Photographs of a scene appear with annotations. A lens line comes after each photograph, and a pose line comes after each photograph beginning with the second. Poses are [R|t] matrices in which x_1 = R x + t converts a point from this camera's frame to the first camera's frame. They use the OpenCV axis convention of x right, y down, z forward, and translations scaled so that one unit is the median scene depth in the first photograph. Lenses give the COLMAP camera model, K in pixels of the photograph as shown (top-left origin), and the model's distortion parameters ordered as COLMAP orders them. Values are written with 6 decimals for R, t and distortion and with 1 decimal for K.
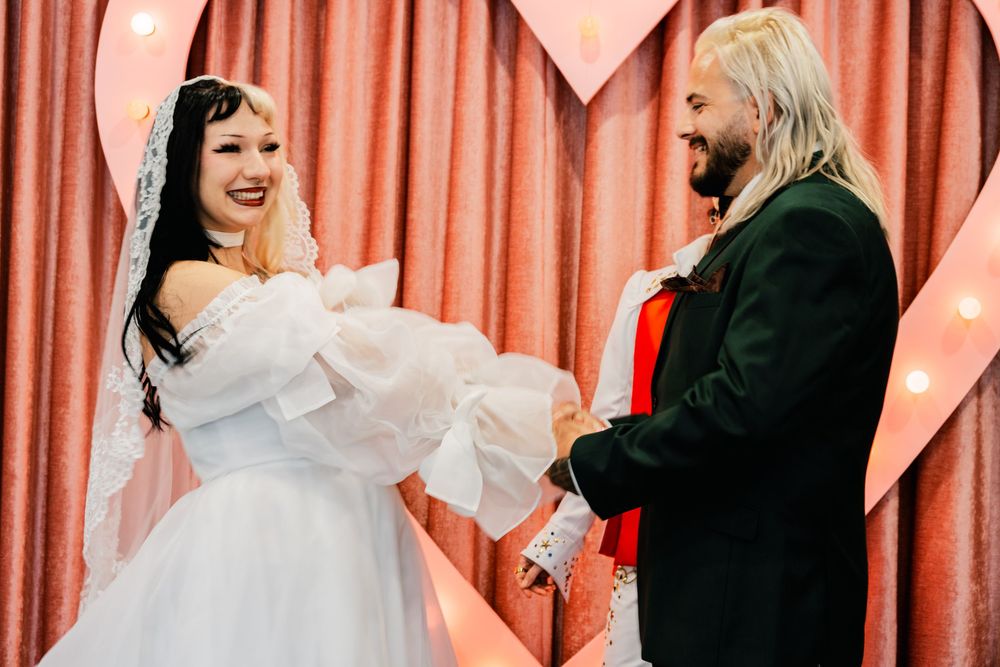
lens RADIAL K [[1873.3, 0, 499.1], [0, 1873.3, 333.1], [0, 0, 1]] dist [-0.016410, 0.000000]
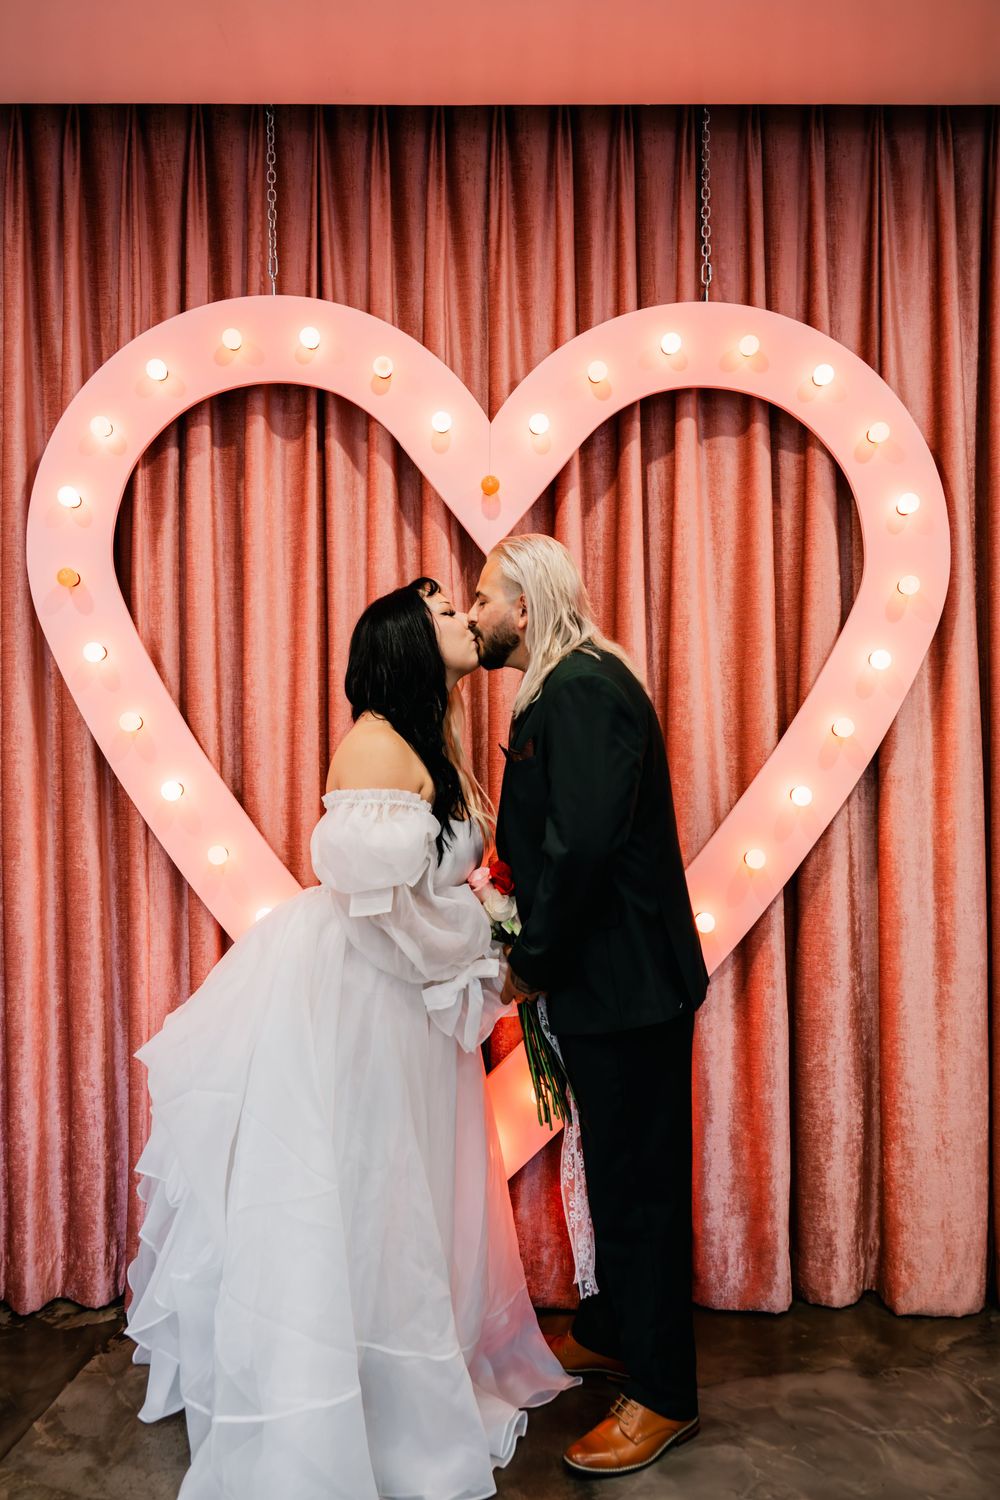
lens RADIAL K [[1264.9, 0, 524.0], [0, 1264.9, 774.6], [0, 0, 1]] dist [-0.010551, 0.000826]
pose [[0.994349, -0.050928, 0.093142, -0.007840], [0.049809, 0.998656, 0.014303, -0.004834], [-0.093746, -0.009583, 0.995550, 0.253989]]
